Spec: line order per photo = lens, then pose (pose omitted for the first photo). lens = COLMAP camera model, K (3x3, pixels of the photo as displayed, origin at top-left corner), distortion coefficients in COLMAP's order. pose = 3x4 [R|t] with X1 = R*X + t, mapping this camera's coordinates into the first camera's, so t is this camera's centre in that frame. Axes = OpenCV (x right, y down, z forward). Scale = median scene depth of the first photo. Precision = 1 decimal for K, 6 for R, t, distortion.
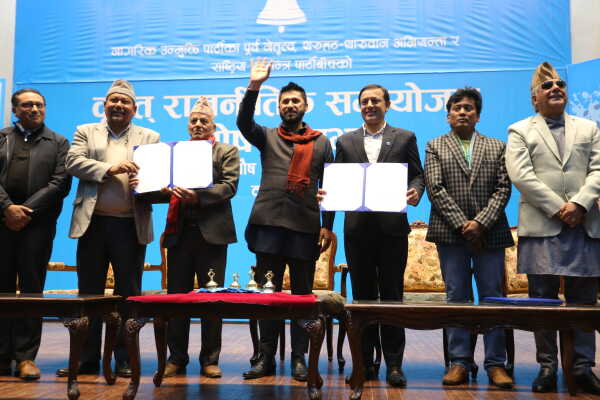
lens RADIAL K [[621.6, 0, 300.0], [0, 621.6, 200.0], [0, 0, 1]] dist [0.031188, 0.028394]
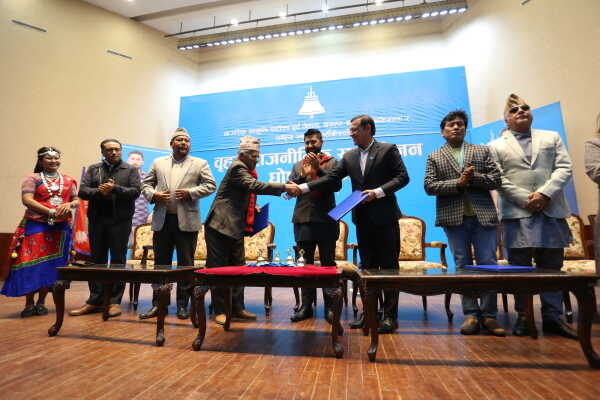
lens RADIAL K [[292.1, 0, 300.0], [0, 292.1, 200.0], [0, 0, 1]] dist [-0.093442, 0.047507]
pose [[0.995977, -0.029242, -0.084702, 0.003030], [0.025146, 0.998481, -0.049026, 0.030806], [0.086007, 0.046698, 0.995200, 0.294533]]
